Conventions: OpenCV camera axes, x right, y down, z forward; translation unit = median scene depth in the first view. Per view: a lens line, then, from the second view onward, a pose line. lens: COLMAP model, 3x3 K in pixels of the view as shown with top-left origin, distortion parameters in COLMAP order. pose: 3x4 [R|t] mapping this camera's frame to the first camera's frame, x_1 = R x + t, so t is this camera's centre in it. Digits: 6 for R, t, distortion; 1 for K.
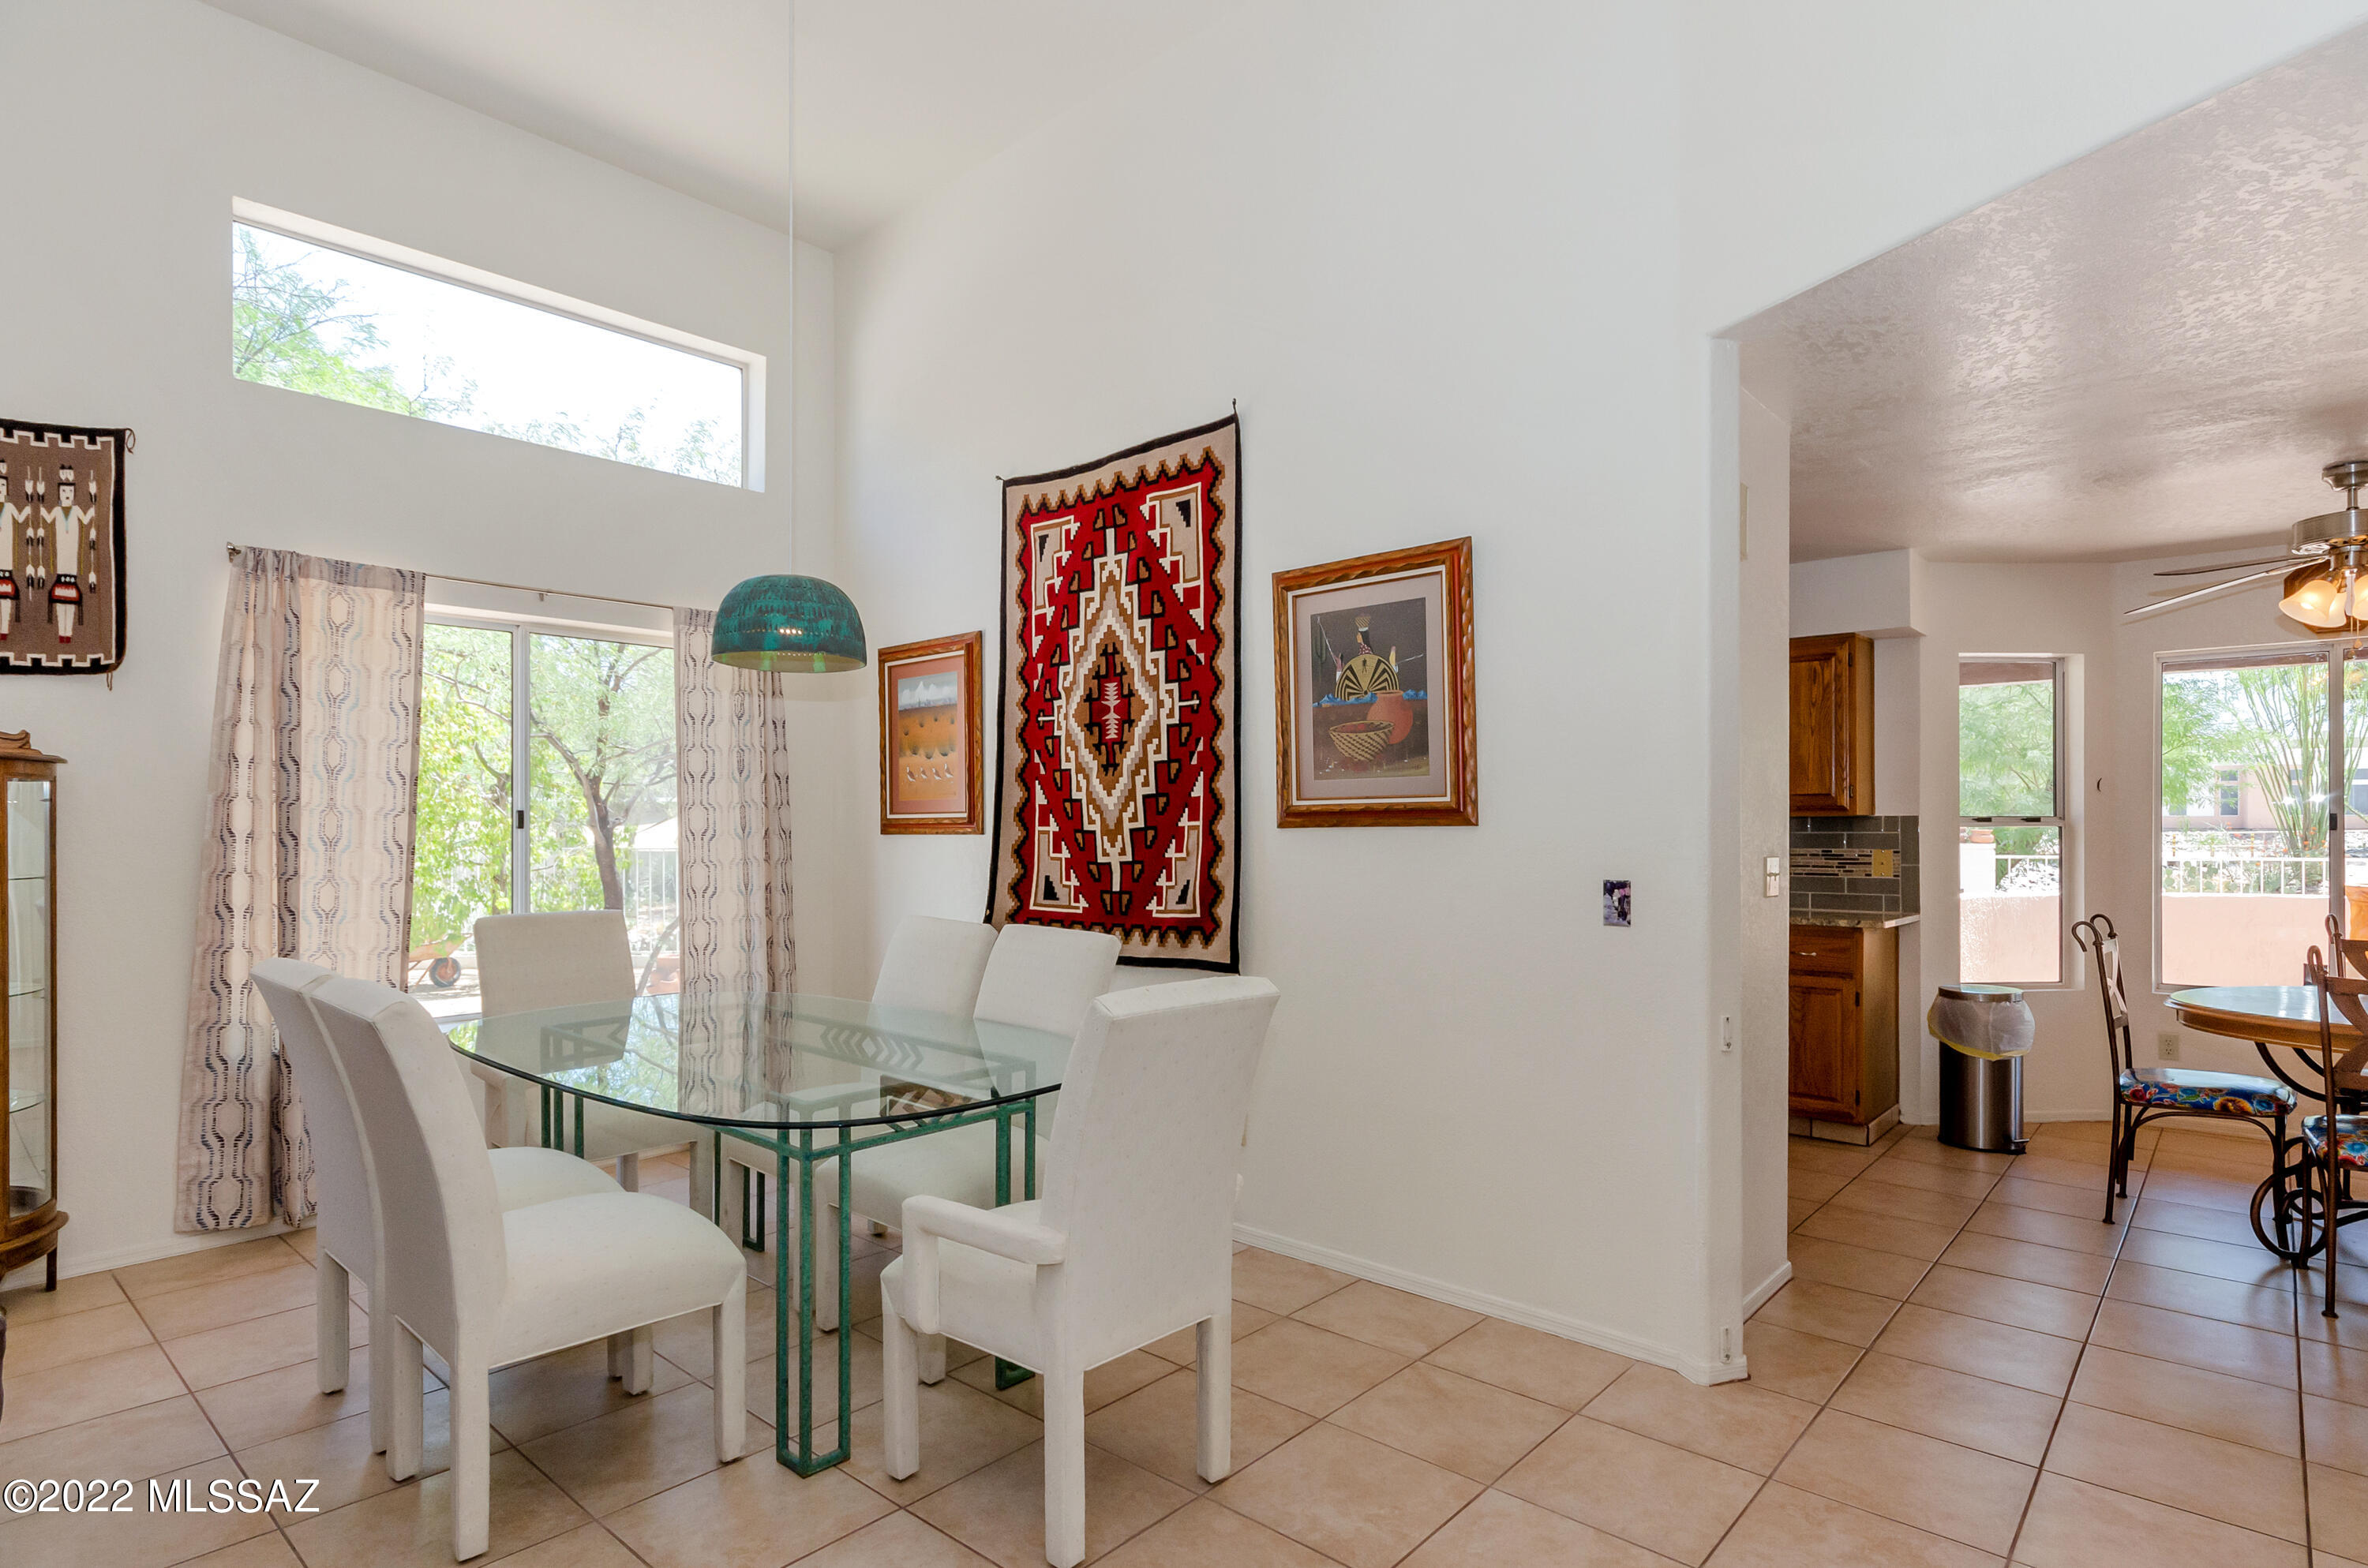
lens RADIAL K [[1217.0, 0, 1184.3], [0, 1217.0, 836.2], [0, 0, 1]] dist [-0.003489, 0.009611]
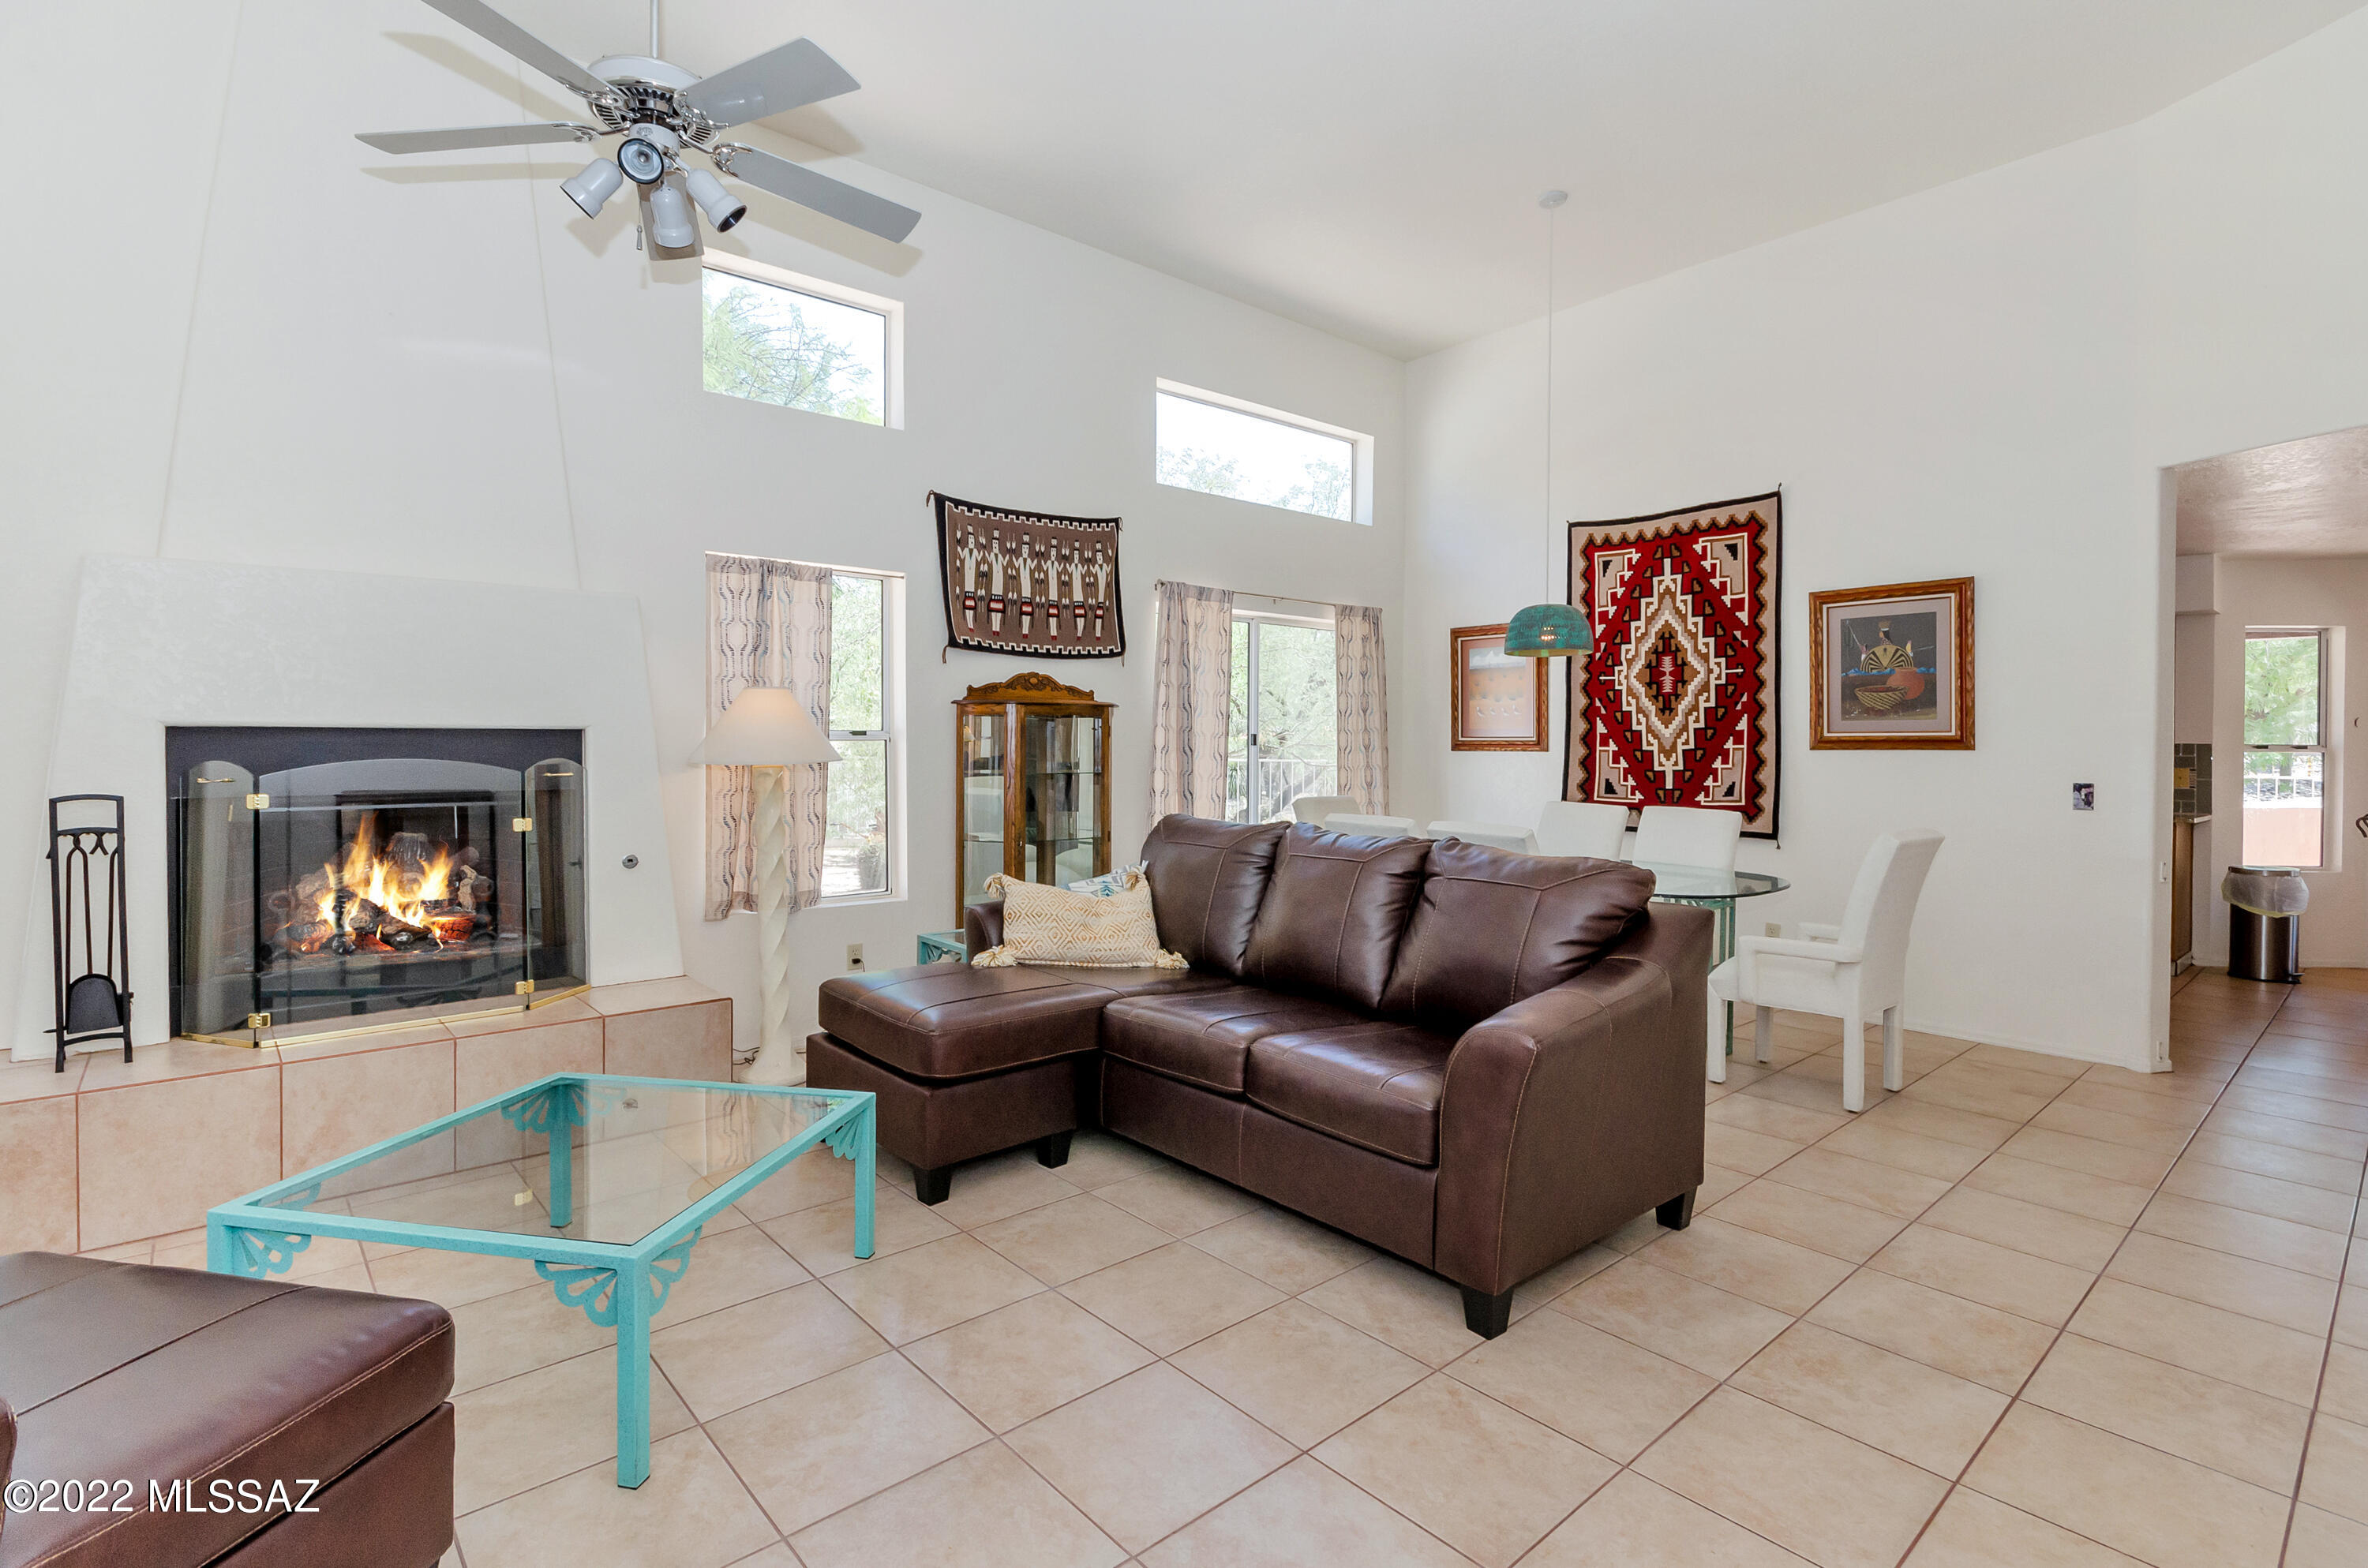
lens RADIAL K [[1090.2, 0, 1174.7], [0, 1090.2, 765.8], [0, 0, 1]] dist [0.001556, 0.000528]
pose [[0.991537, 0.010938, -0.129363, -0.515918], [-0.009188, 0.999858, 0.014120, 0.001494], [0.129499, -0.012812, 0.991497, -0.493961]]
